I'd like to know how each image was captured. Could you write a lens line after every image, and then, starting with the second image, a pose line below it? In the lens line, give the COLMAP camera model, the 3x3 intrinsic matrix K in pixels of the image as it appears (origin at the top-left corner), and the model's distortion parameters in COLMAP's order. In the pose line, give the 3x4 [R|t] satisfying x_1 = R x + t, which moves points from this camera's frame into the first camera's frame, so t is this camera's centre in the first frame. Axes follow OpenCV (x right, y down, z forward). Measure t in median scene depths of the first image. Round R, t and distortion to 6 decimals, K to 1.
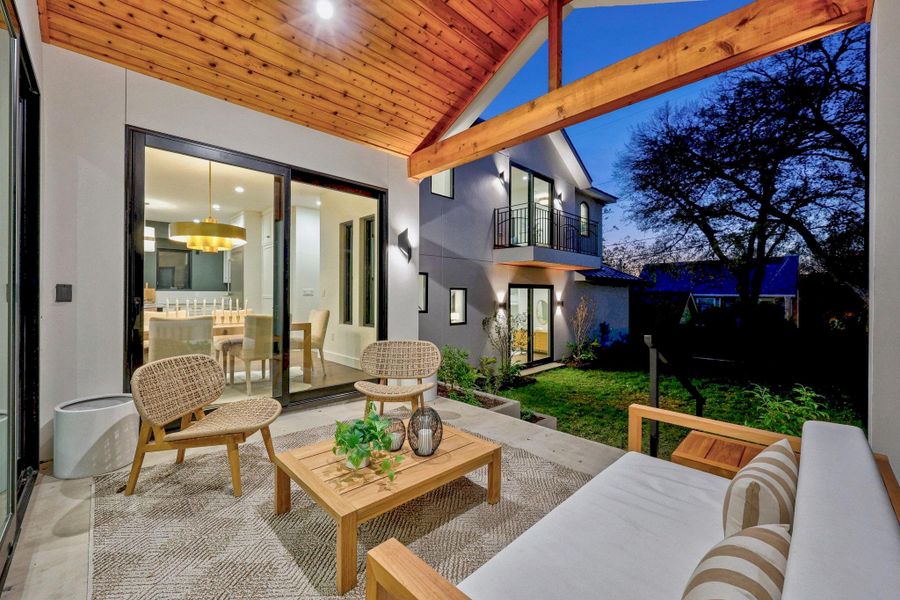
lens RADIAL K [[363.5, 0, 456.8], [0, 363.5, 295.0], [0, 0, 1]] dist [-0.001243, 0.000379]
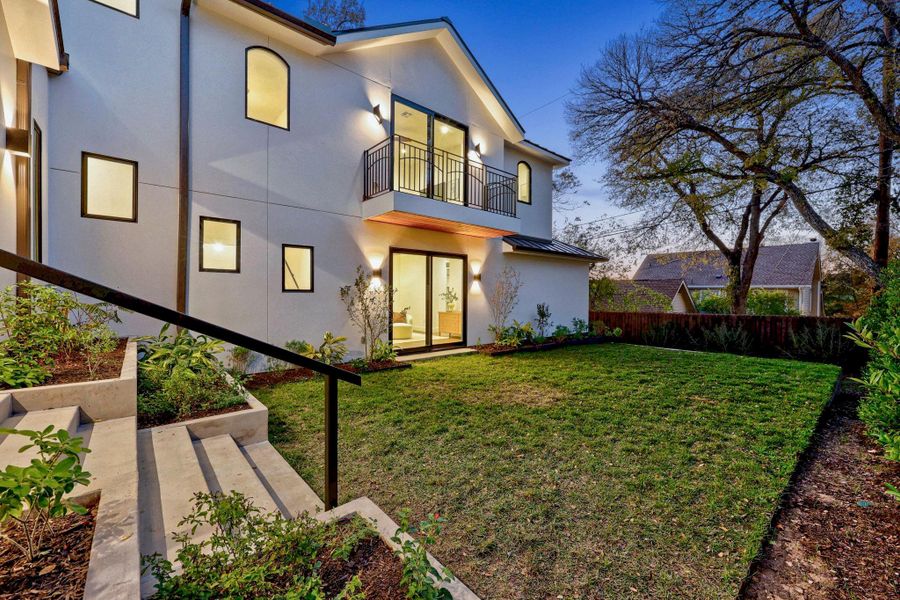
lens RADIAL K [[363.5, 0, 447.5], [0, 363.5, 296.4], [0, 0, 1]] dist [-0.001243, 0.000379]
pose [[0.998083, 0.006795, -0.061508, 0.293519], [-0.006159, 0.999926, 0.010522, 0.063081], [0.061575, -0.010123, 0.998051, 0.184590]]
